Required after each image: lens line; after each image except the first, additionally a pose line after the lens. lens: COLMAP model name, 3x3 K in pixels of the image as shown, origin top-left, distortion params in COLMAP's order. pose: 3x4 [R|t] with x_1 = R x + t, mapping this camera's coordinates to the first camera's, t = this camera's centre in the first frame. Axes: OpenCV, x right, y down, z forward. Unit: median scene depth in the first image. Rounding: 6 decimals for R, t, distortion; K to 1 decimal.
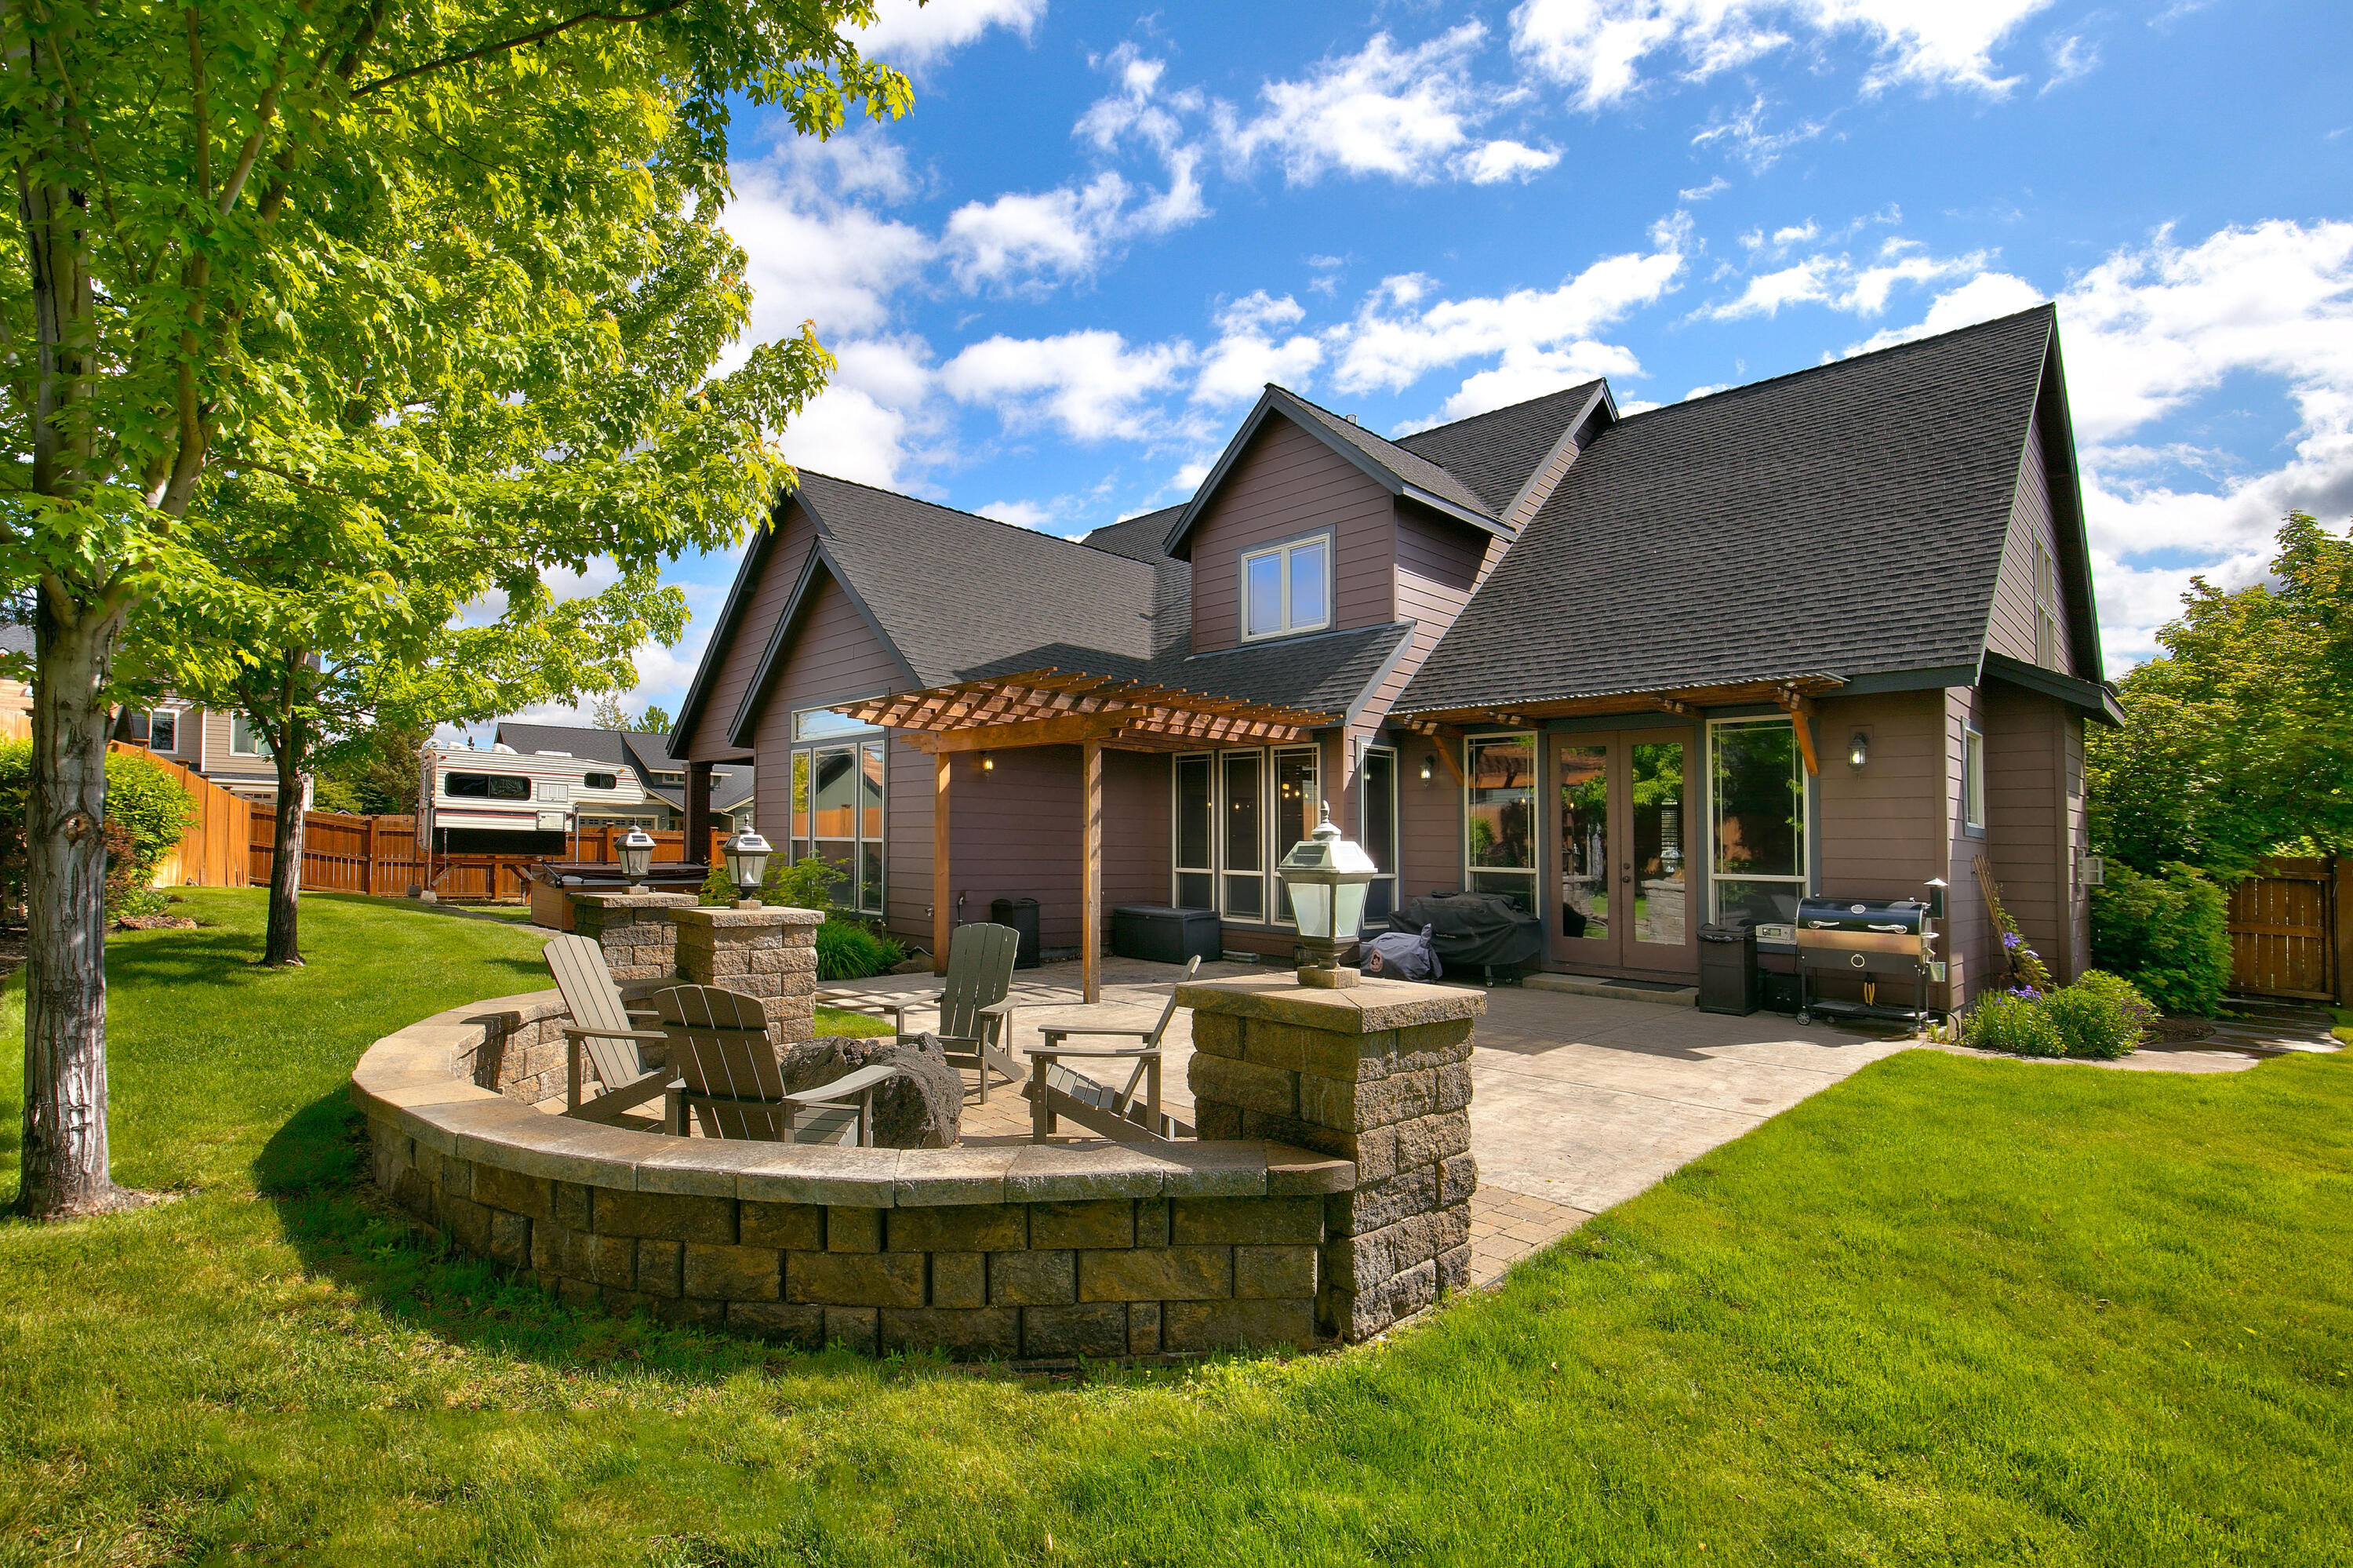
lens RADIAL K [[1082.9, 0, 1174.4], [0, 1082.9, 831.7], [0, 0, 1]] dist [-0.000951, -0.000081]
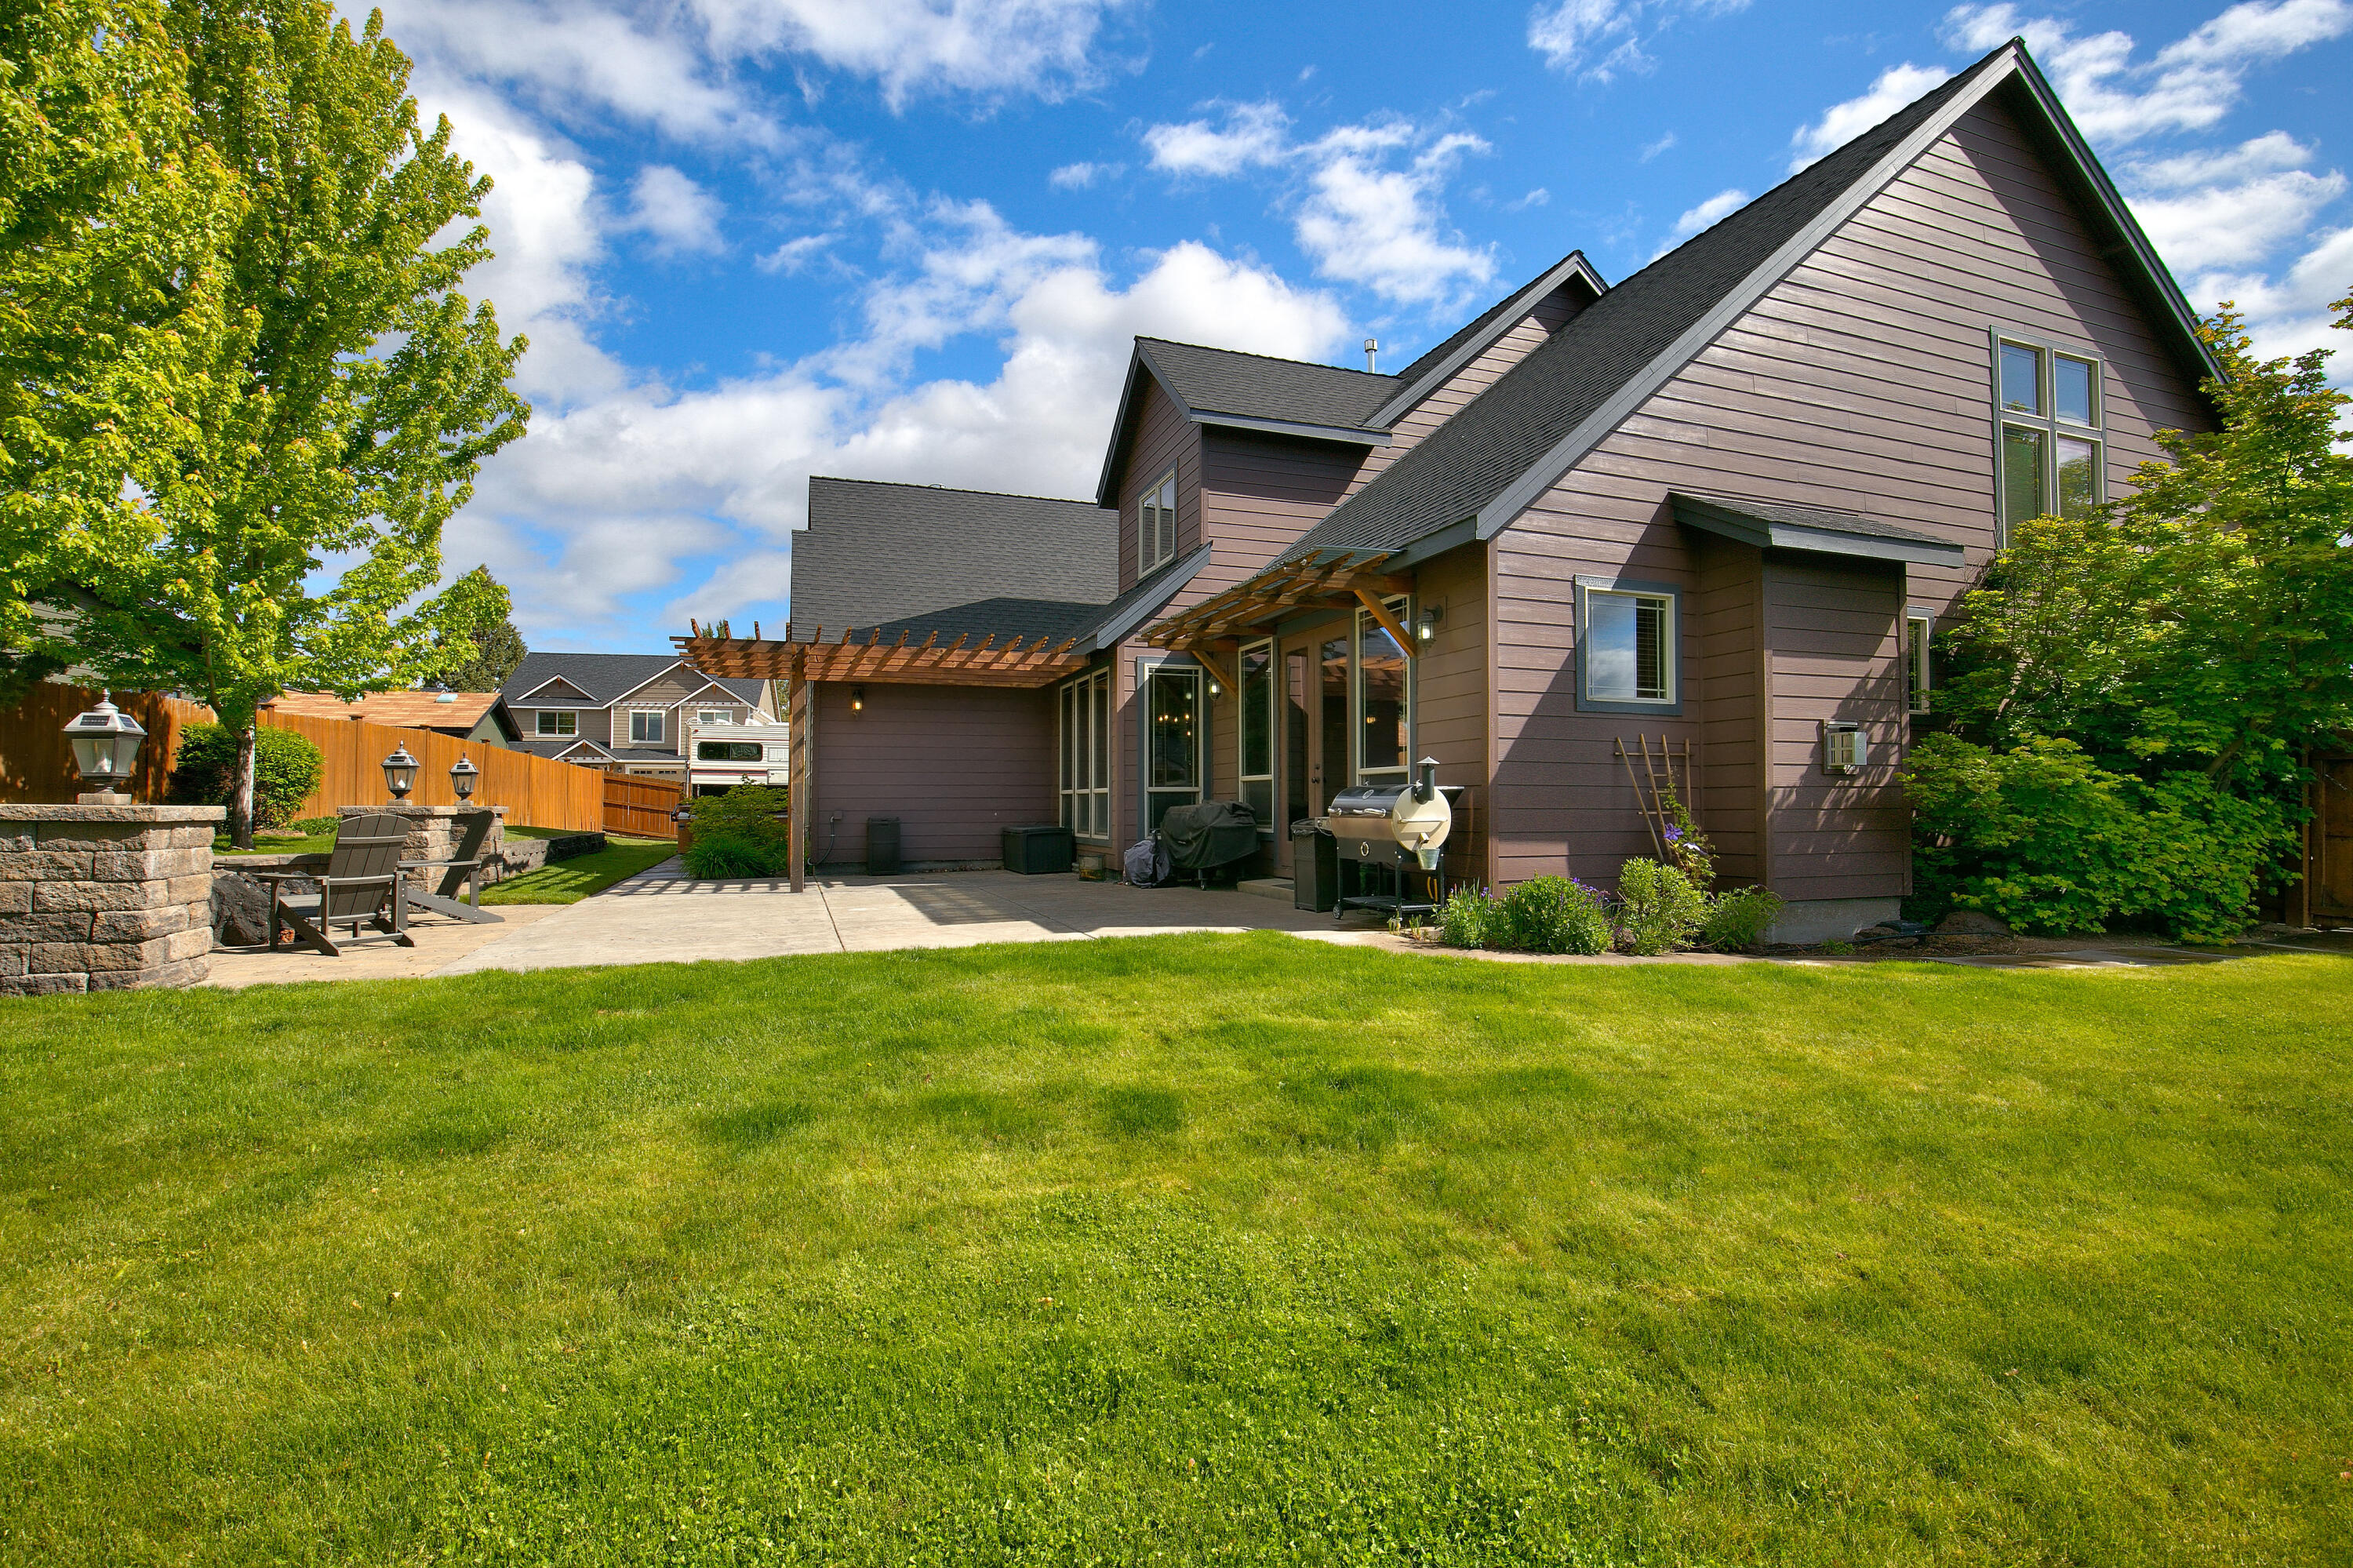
lens RADIAL K [[1074.4, 0, 1176.5], [0, 1074.4, 784.0], [0, 0, 1]] dist [0.000343, 0.000015]
pose [[0.924722, -0.032595, -0.379246, 0.342082], [0.030455, 0.999468, -0.011644, 0.027941], [0.379424, -0.000783, 0.925223, 0.023963]]
